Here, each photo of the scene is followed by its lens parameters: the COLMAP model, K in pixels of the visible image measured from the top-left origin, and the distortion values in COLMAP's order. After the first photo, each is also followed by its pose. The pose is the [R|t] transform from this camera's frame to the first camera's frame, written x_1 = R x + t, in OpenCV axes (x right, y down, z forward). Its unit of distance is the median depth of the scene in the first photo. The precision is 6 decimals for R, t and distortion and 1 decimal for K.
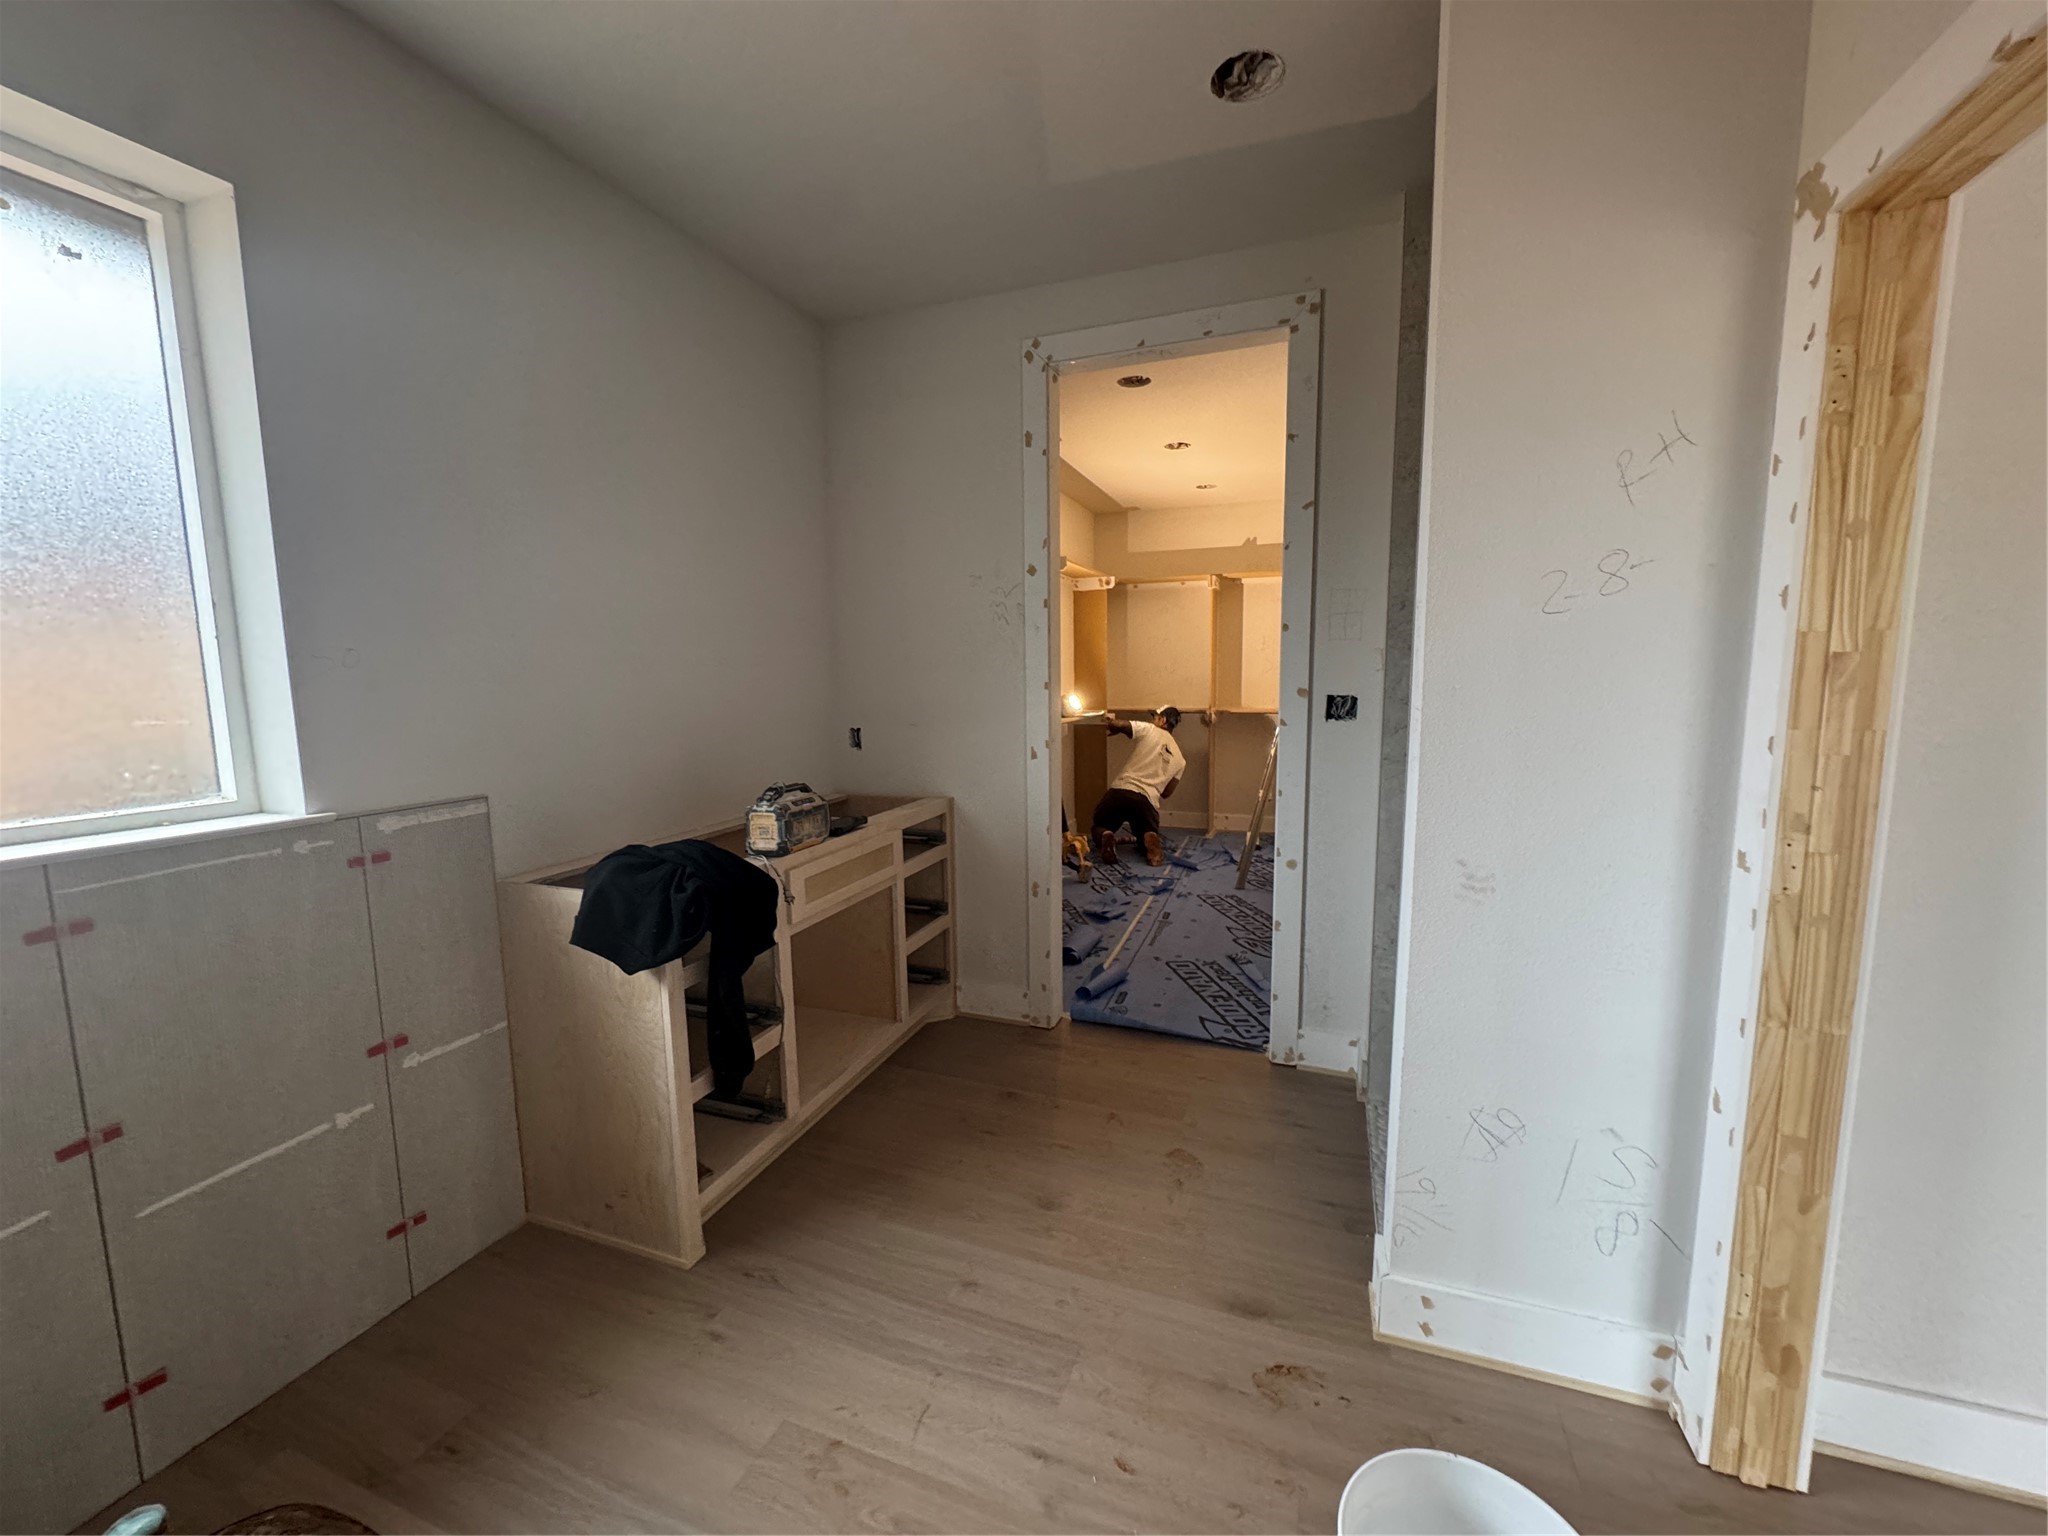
lens RADIAL K [[811.9, 0, 1026.4], [0, 811.9, 768.2], [0, 0, 1]] dist [-0.003228, 0.000464]
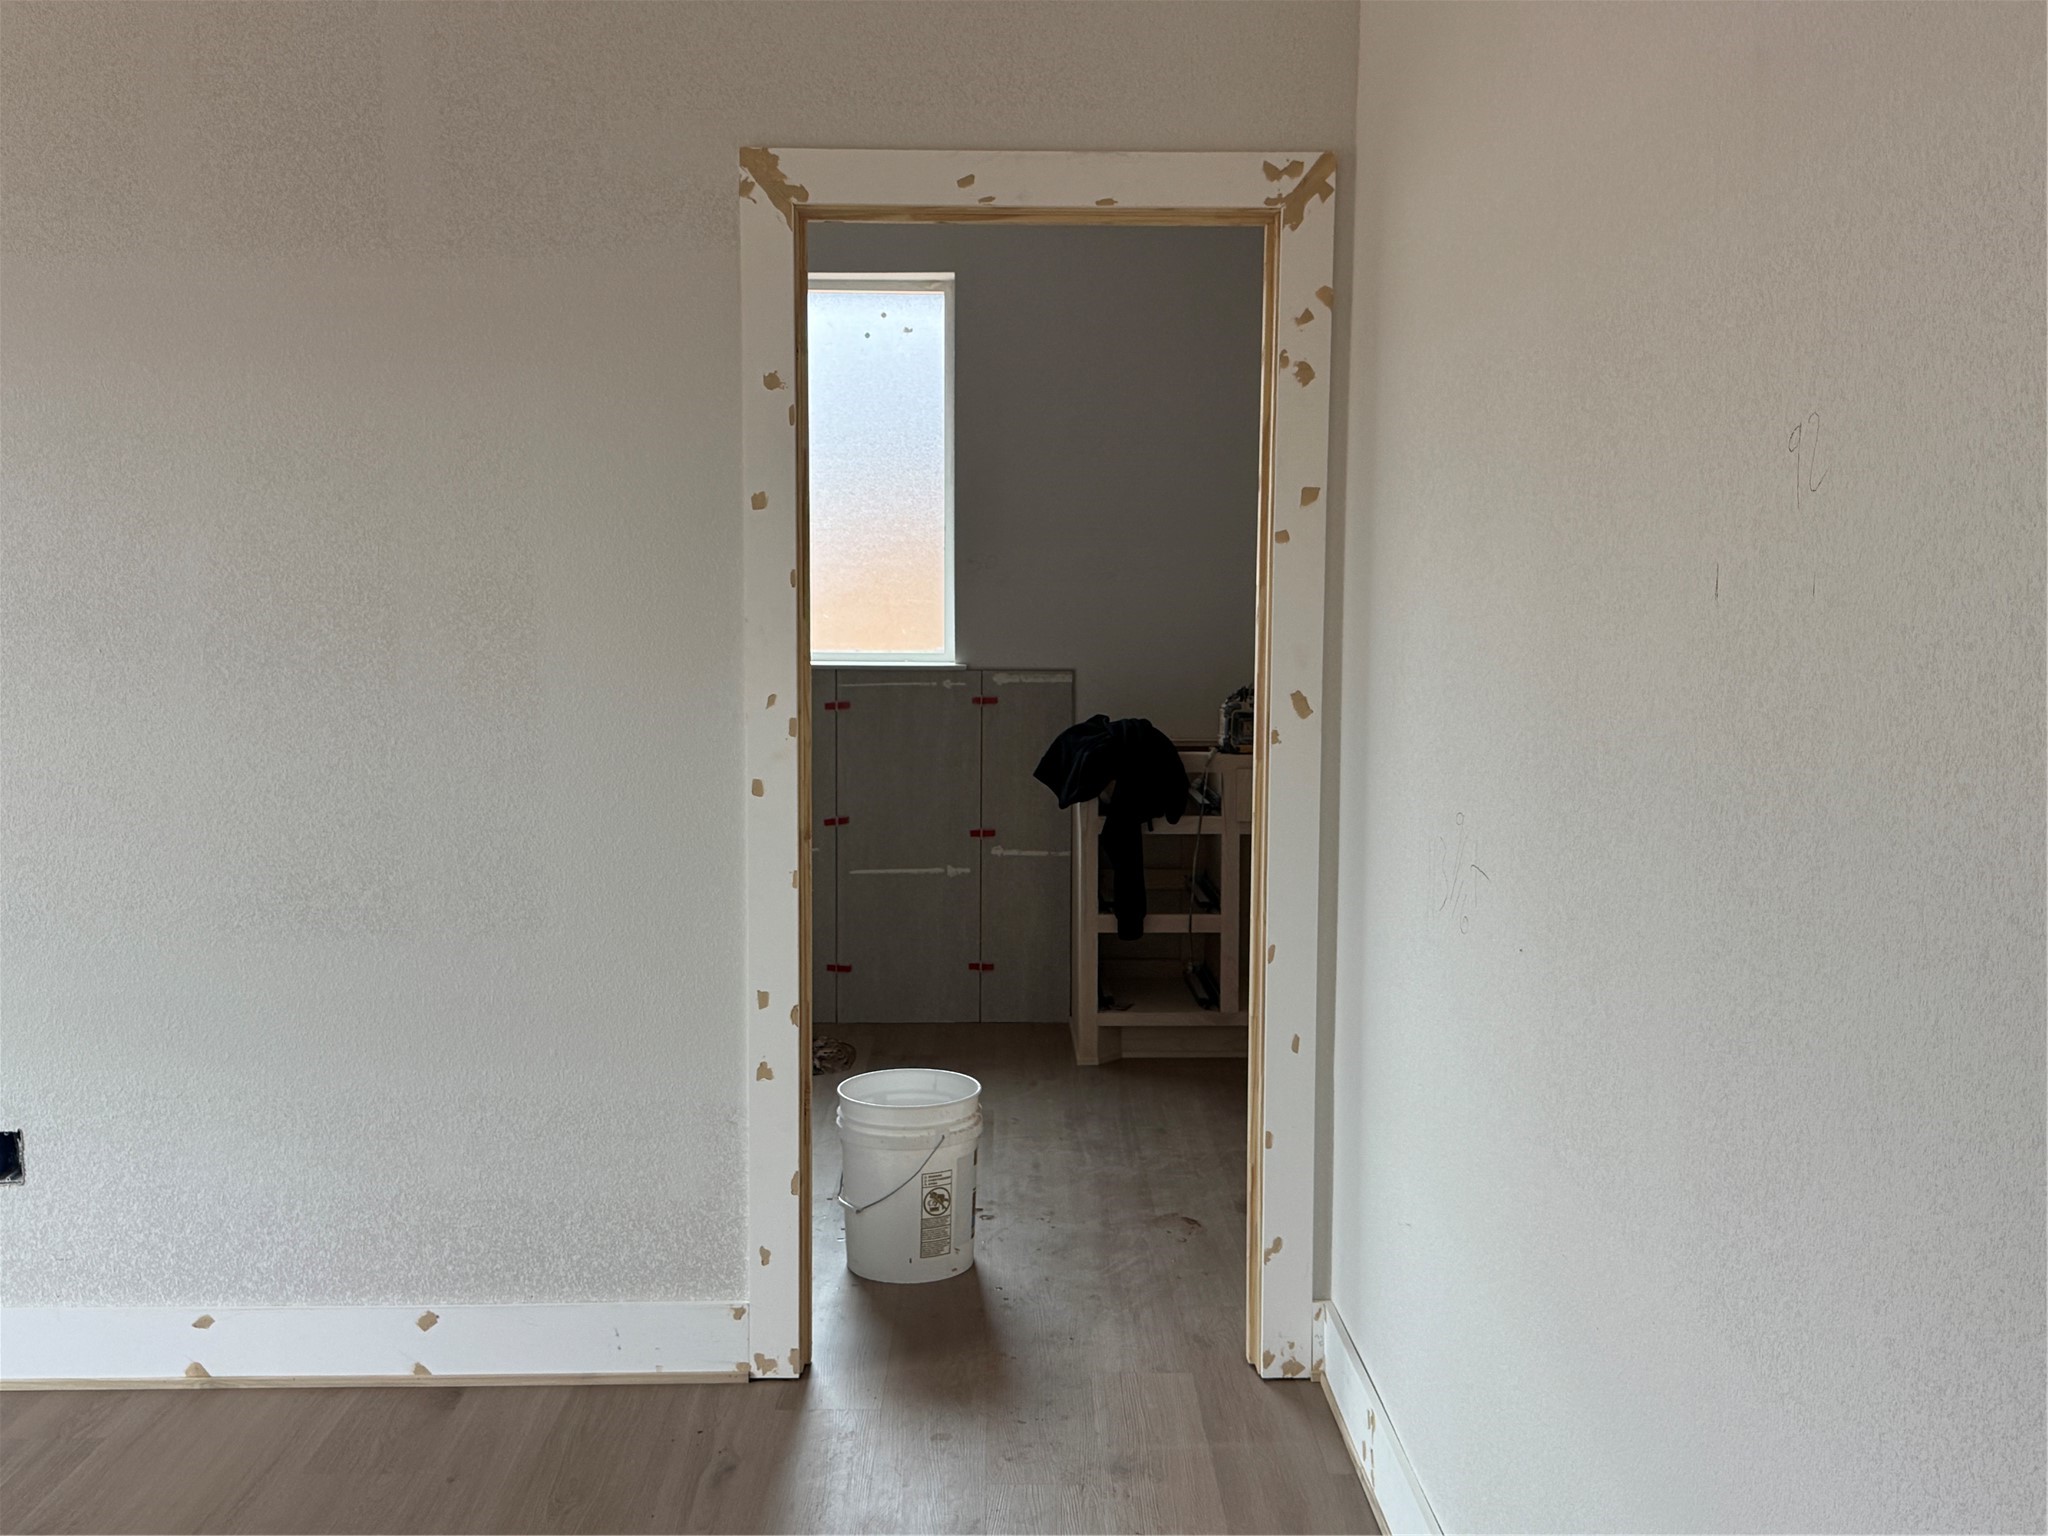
lens RADIAL K [[2019.3, 0, 1012.7], [0, 2019.3, 763.7], [0, 0, 1]] dist [0.141962, 0.000000]
pose [[0.362461, 0.110103, -0.925473, 2.466366], [-0.118098, 0.990419, 0.071576, -0.038405], [0.924486, 0.083353, 0.371991, -0.276618]]
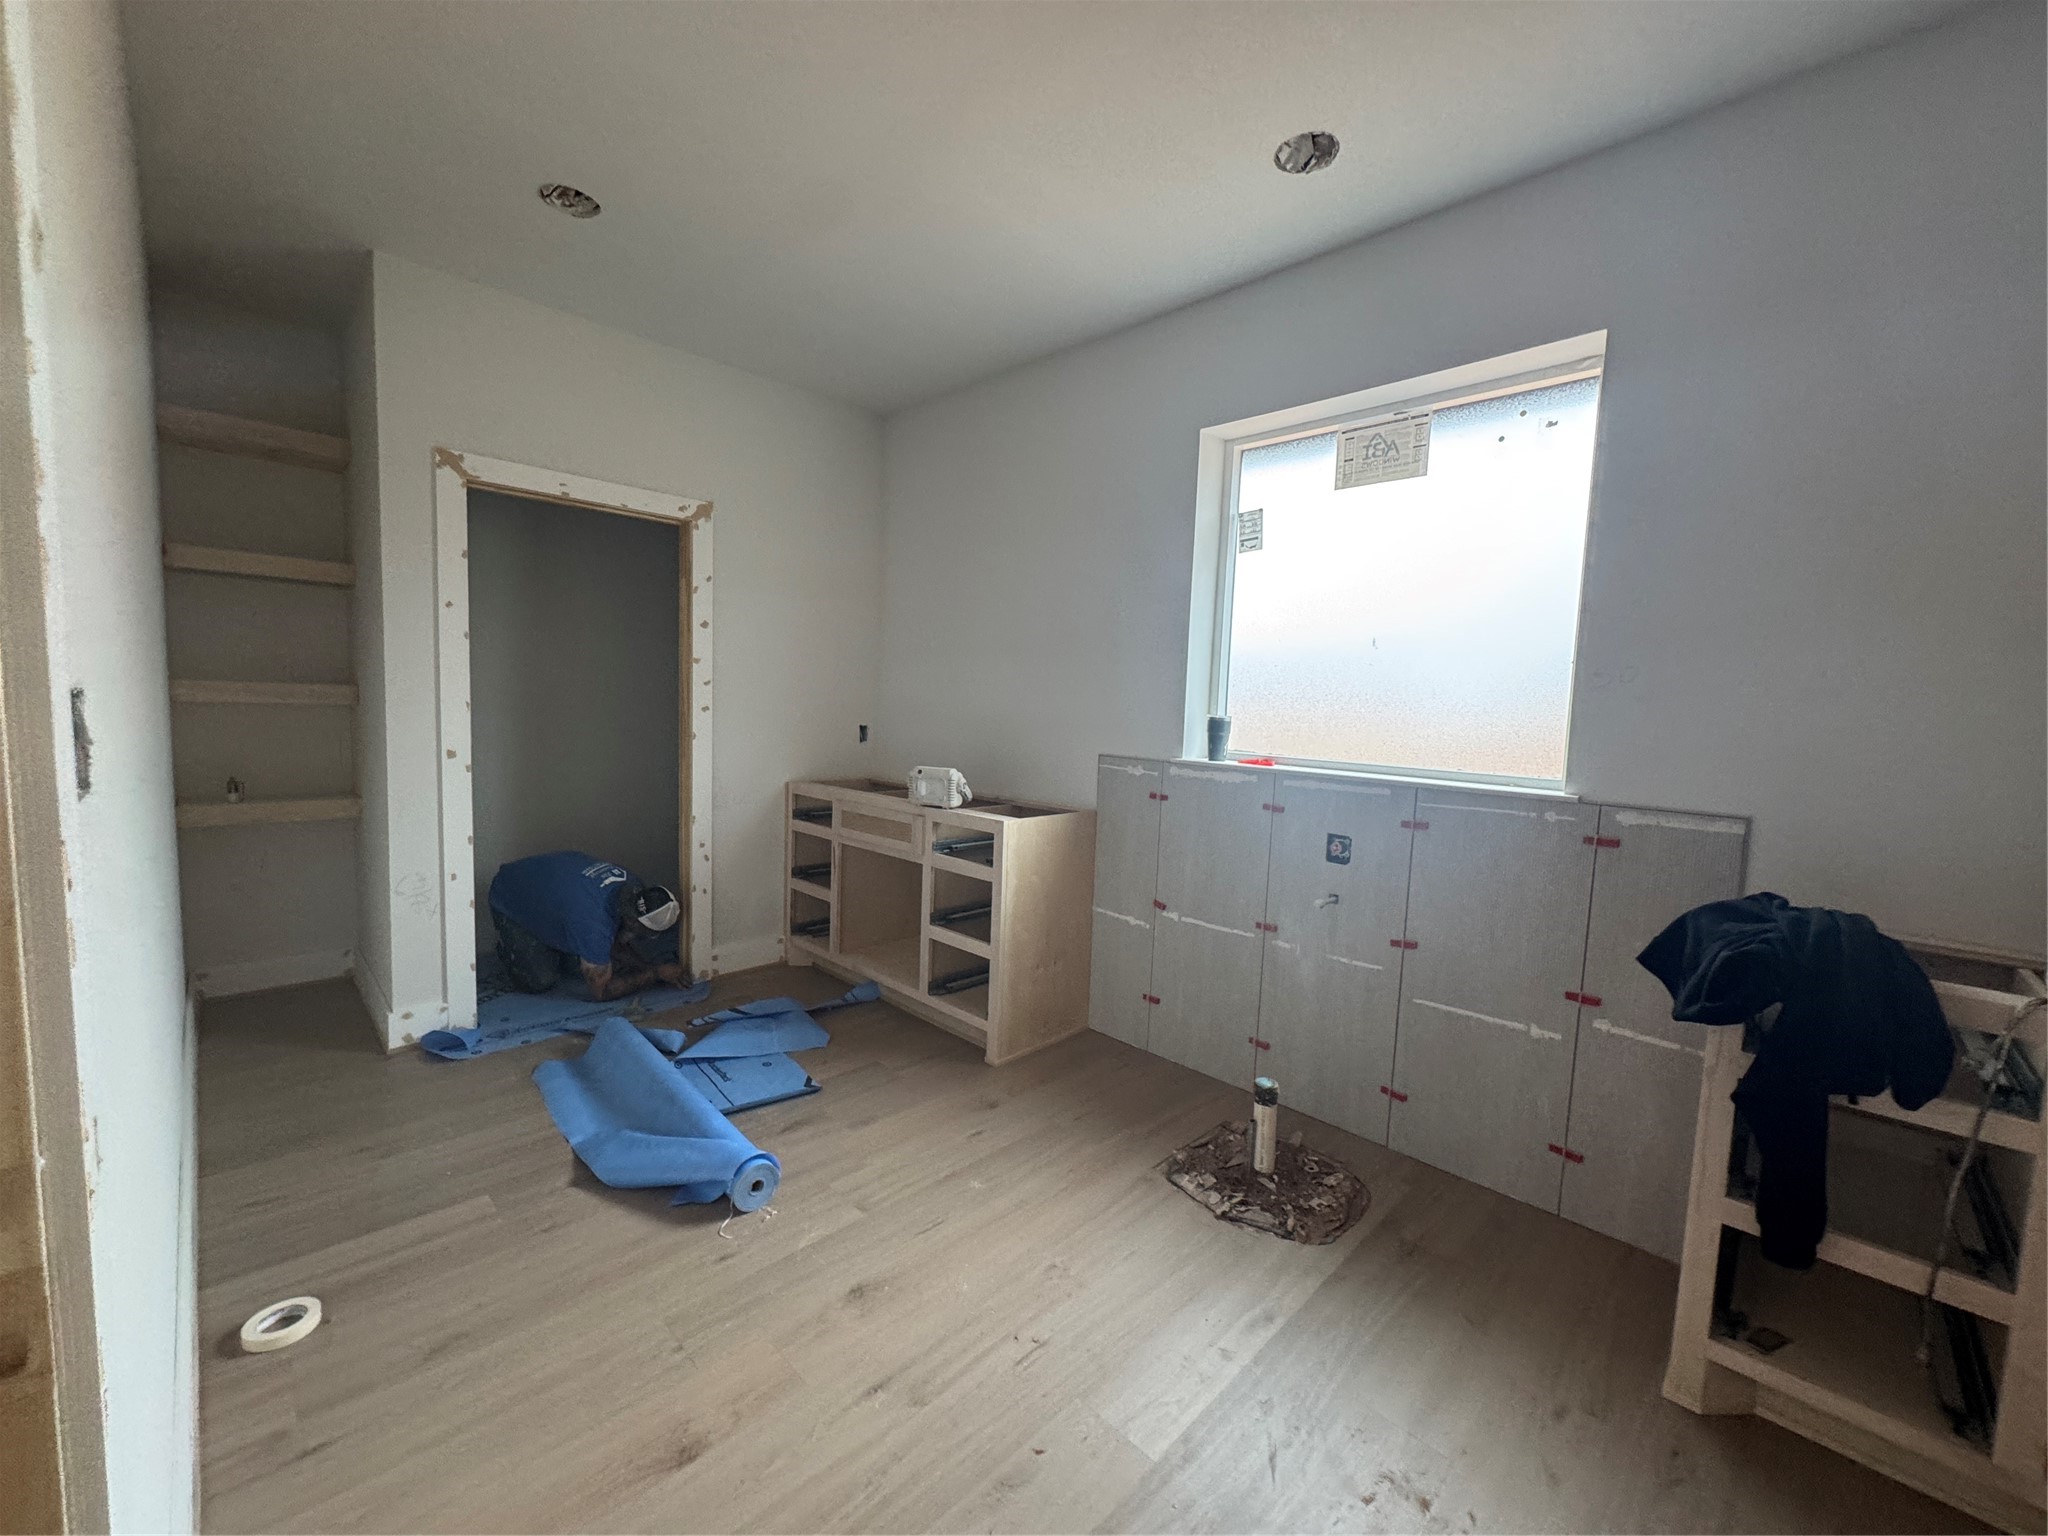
lens RADIAL K [[811.9, 0, 1021.1], [0, 811.9, 771.2], [0, 0, 1]] dist [-0.003228, 0.000464]
pose [[-0.417441, 0.080855, -0.905100, 0.597709], [-0.132918, 0.979888, 0.148839, -0.052081], [0.898930, 0.182436, -0.398298, 0.663188]]
